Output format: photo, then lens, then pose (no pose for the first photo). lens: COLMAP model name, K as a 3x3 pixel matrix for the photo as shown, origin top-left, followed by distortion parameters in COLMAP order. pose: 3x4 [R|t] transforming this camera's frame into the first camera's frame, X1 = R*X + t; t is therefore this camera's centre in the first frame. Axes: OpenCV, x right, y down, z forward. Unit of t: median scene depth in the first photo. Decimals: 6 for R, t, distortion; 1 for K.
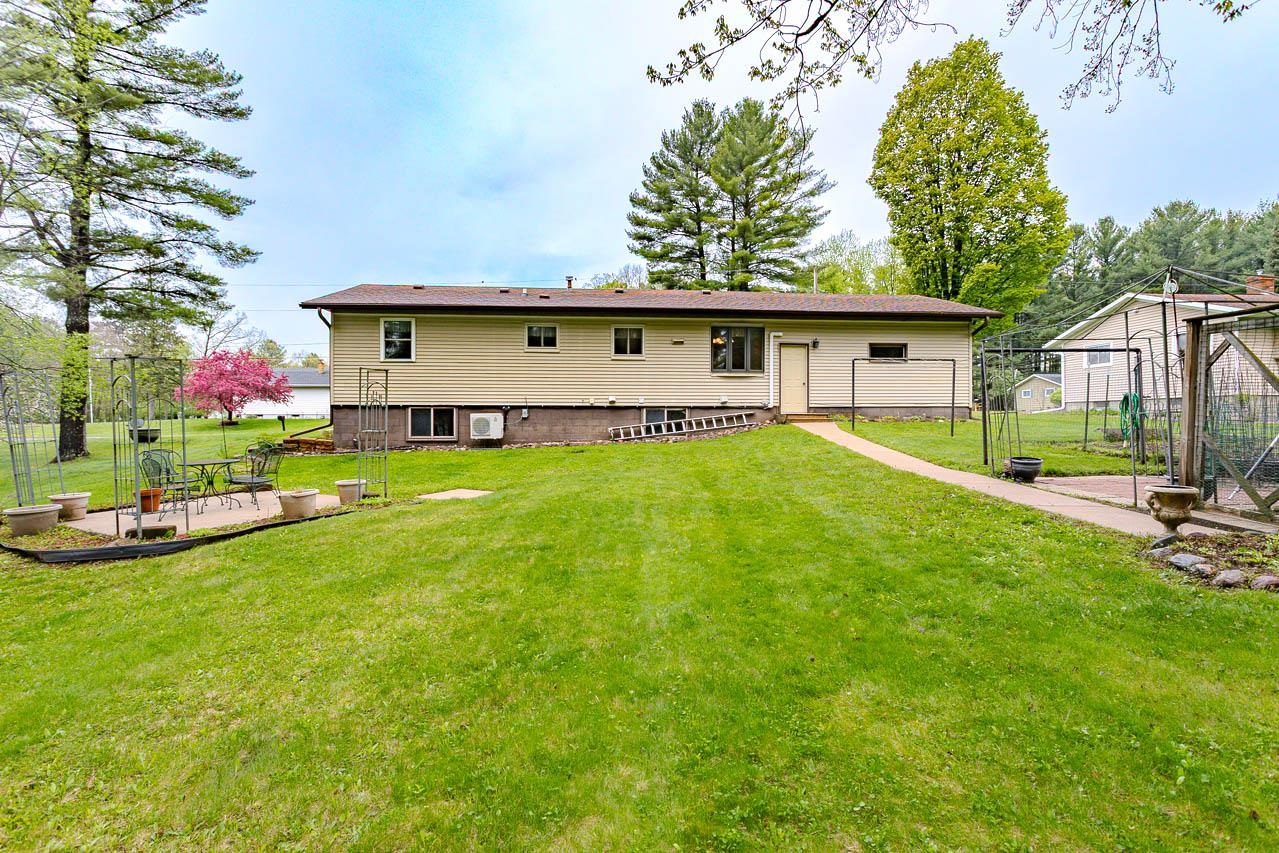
lens RADIAL K [[605.7, 0, 638.2], [0, 605.7, 428.8], [0, 0, 1]] dist [-0.001252, 0.002125]
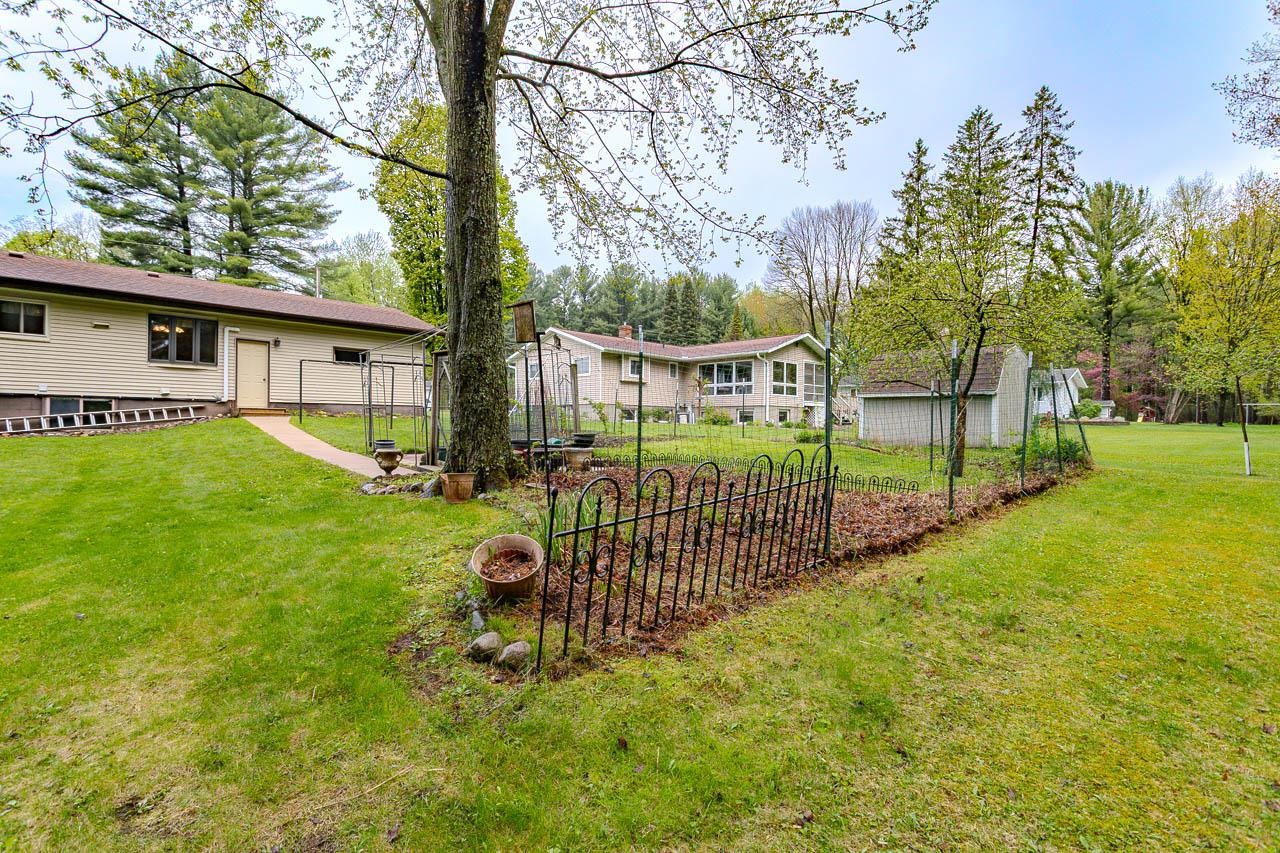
lens RADIAL K [[606.2, 0, 641.3], [0, 606.2, 425.7], [0, 0, 1]] dist [-0.001252, 0.002125]
pose [[0.752817, 0.008095, 0.658180, 0.047603], [-0.002968, 0.999956, -0.008903, 0.007296], [-0.658223, 0.004748, 0.752808, -0.128960]]
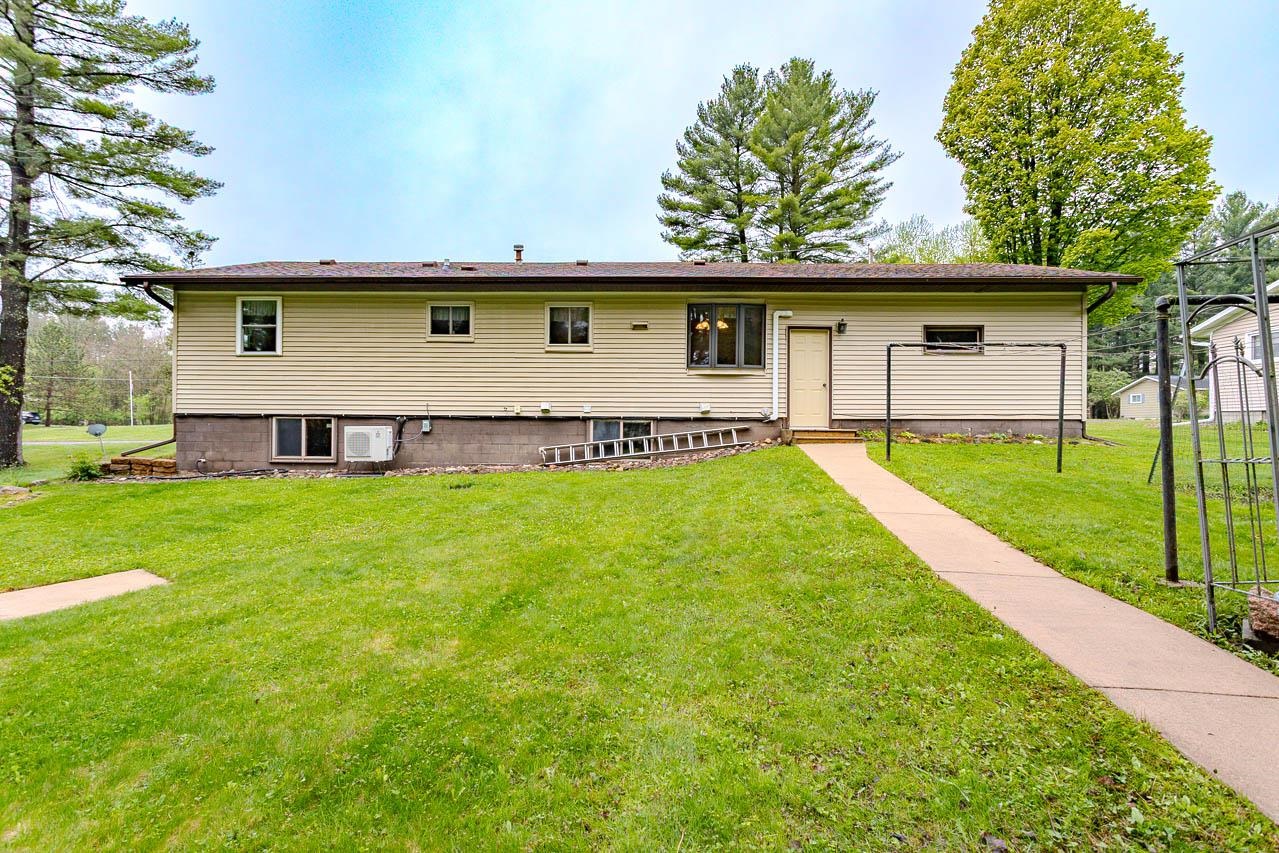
lens RADIAL K [[605.7, 0, 638.1], [0, 605.7, 427.9], [0, 0, 1]] dist [-0.001252, 0.002125]
pose [[0.994150, 0.007492, -0.107747, 0.085247], [-0.008308, 0.999940, -0.007127, -0.012102], [0.107687, 0.007980, 0.994153, 0.182008]]
